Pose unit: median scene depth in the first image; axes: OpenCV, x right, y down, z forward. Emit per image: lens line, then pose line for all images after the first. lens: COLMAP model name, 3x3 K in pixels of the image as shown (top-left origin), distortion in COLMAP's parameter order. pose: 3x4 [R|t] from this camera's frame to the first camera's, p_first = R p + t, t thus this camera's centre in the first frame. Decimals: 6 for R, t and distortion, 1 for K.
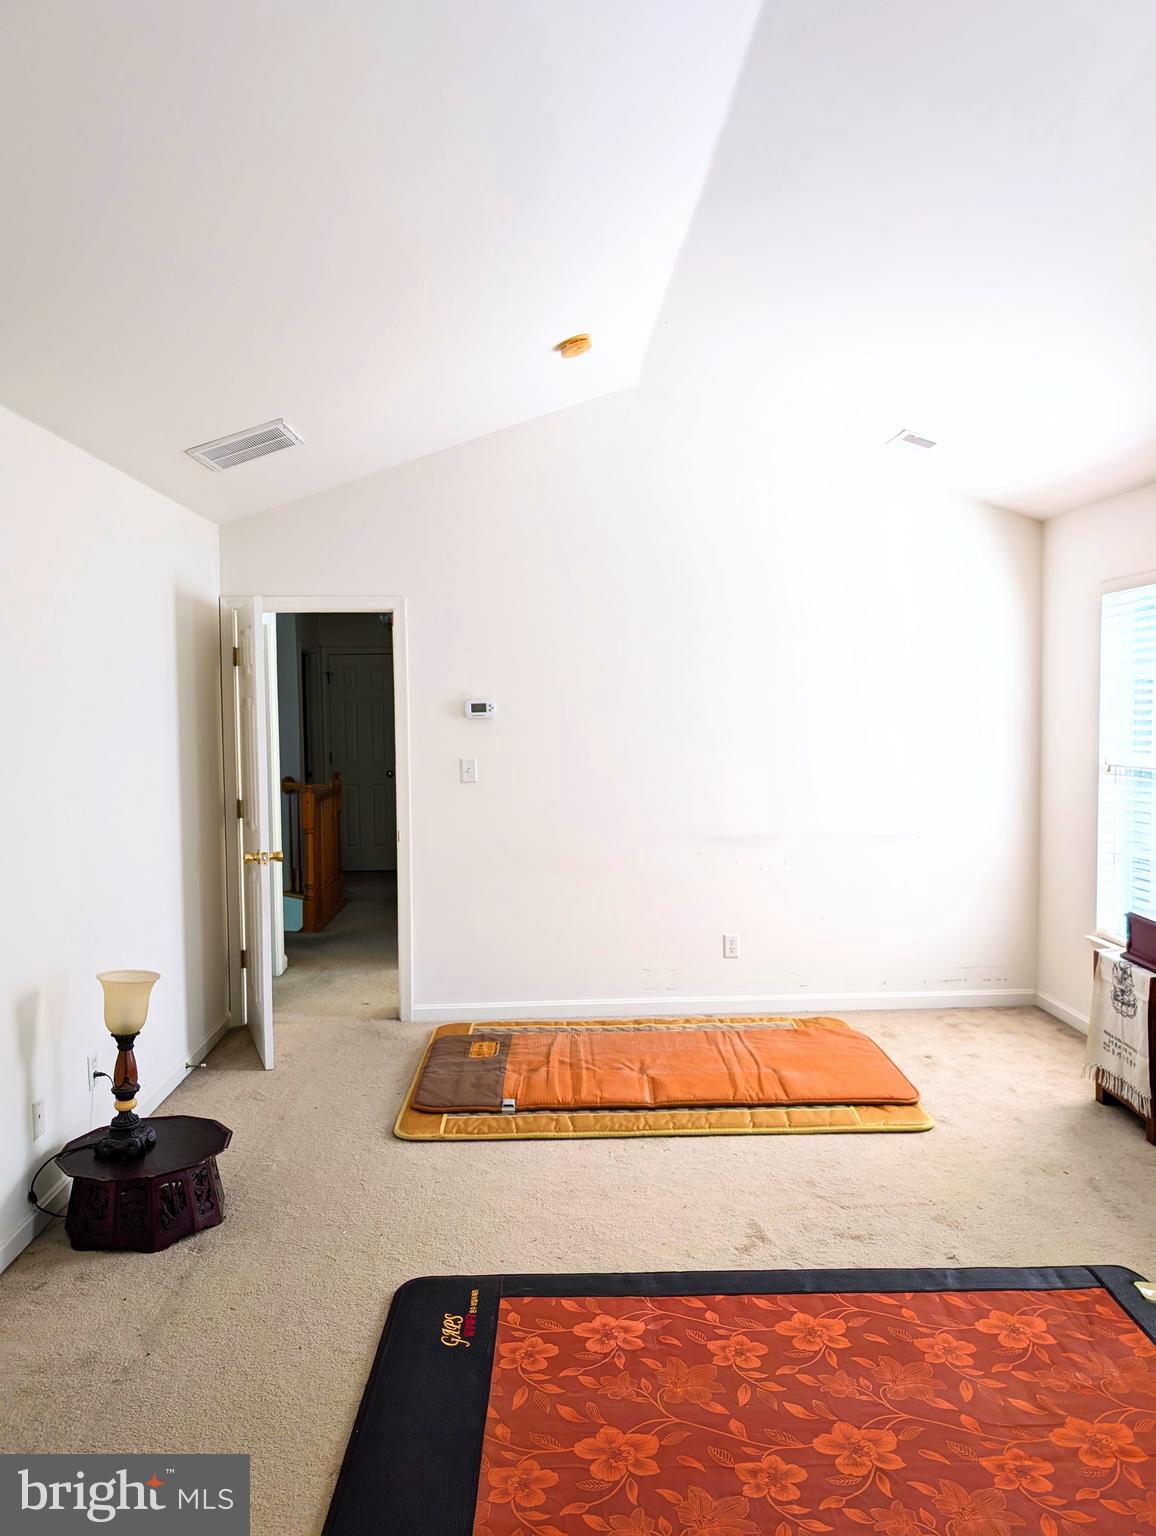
lens RADIAL K [[1105.4, 0, 580.5], [0, 1105.4, 767.1], [0, 0, 1]] dist [0.041566, -0.035795]
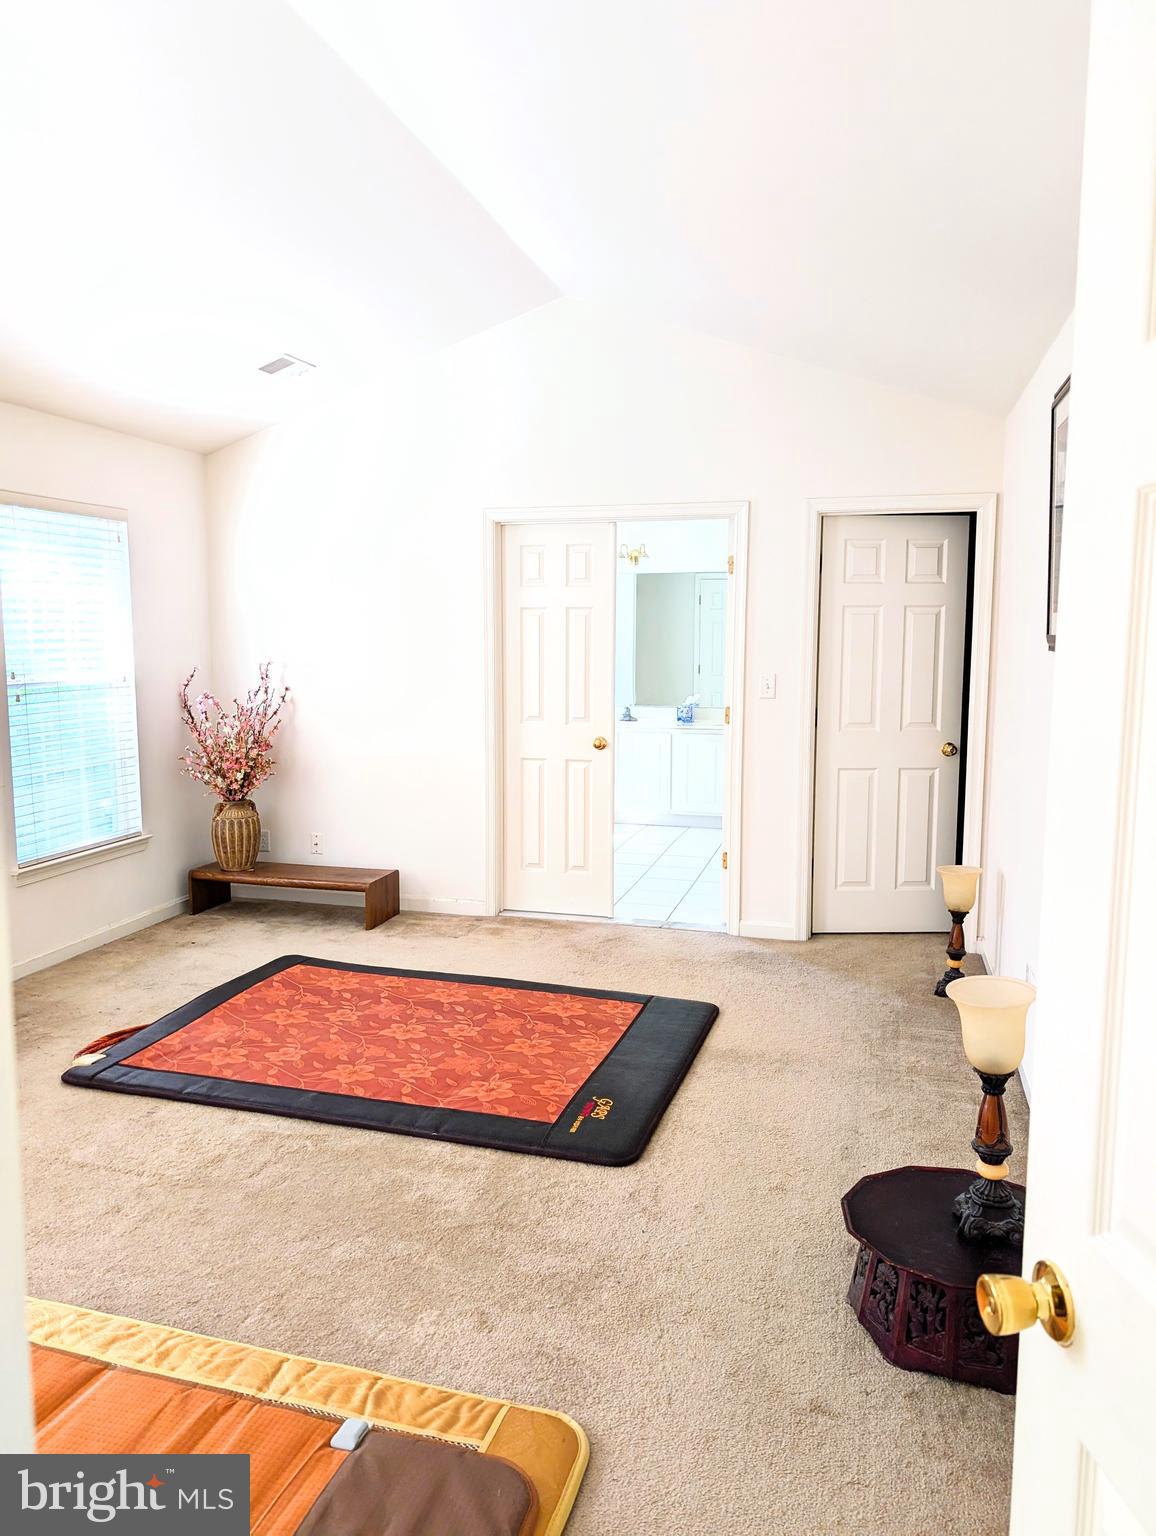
lens RADIAL K [[1105.4, 0, 563.8], [0, 1105.4, 755.9], [0, 0, 1]] dist [0.041566, -0.035795]
pose [[-0.948856, -0.027784, 0.314484, -0.475114], [0.026571, 0.985558, 0.167243, -0.105437], [-0.314588, 0.167045, -0.934414, 2.197922]]
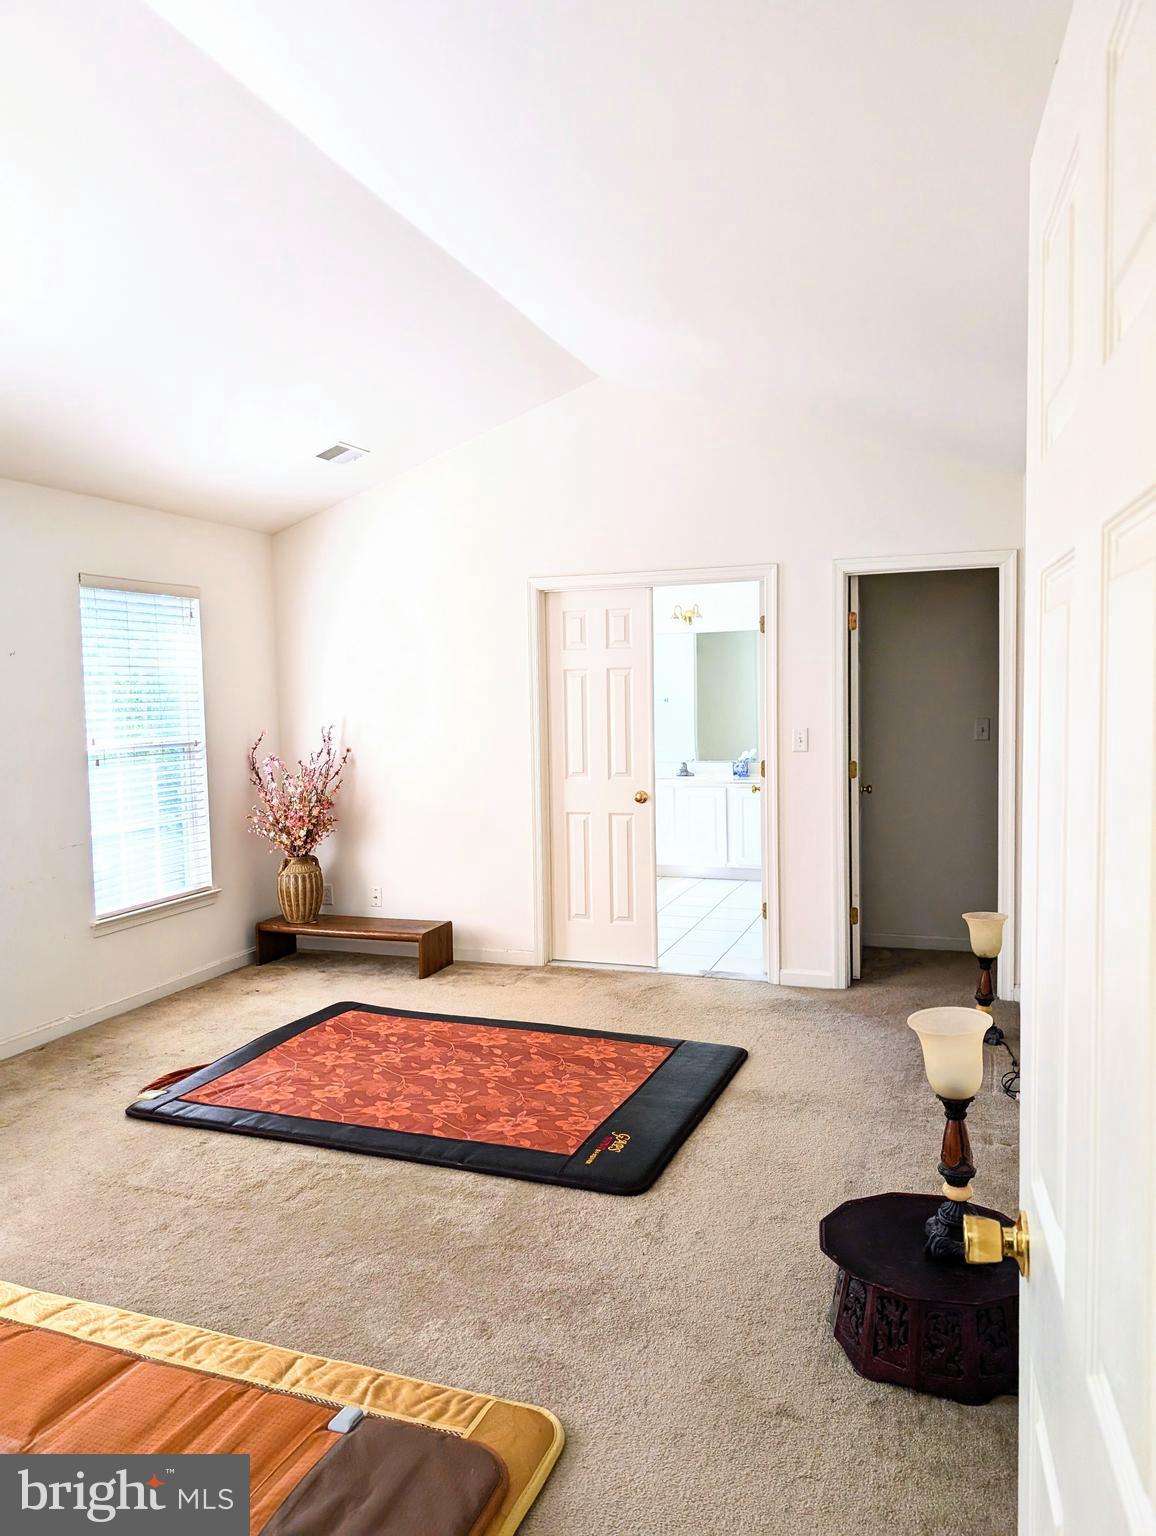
lens RADIAL K [[1105.4, 0, 572.2], [0, 1105.4, 763.3], [0, 0, 1]] dist [0.041566, -0.035795]
pose [[-0.923878, 0.001388, 0.382685, -0.591686], [0.050630, 0.991646, 0.118636, -0.109119], [-0.379323, 0.128981, -0.916230, 2.254440]]
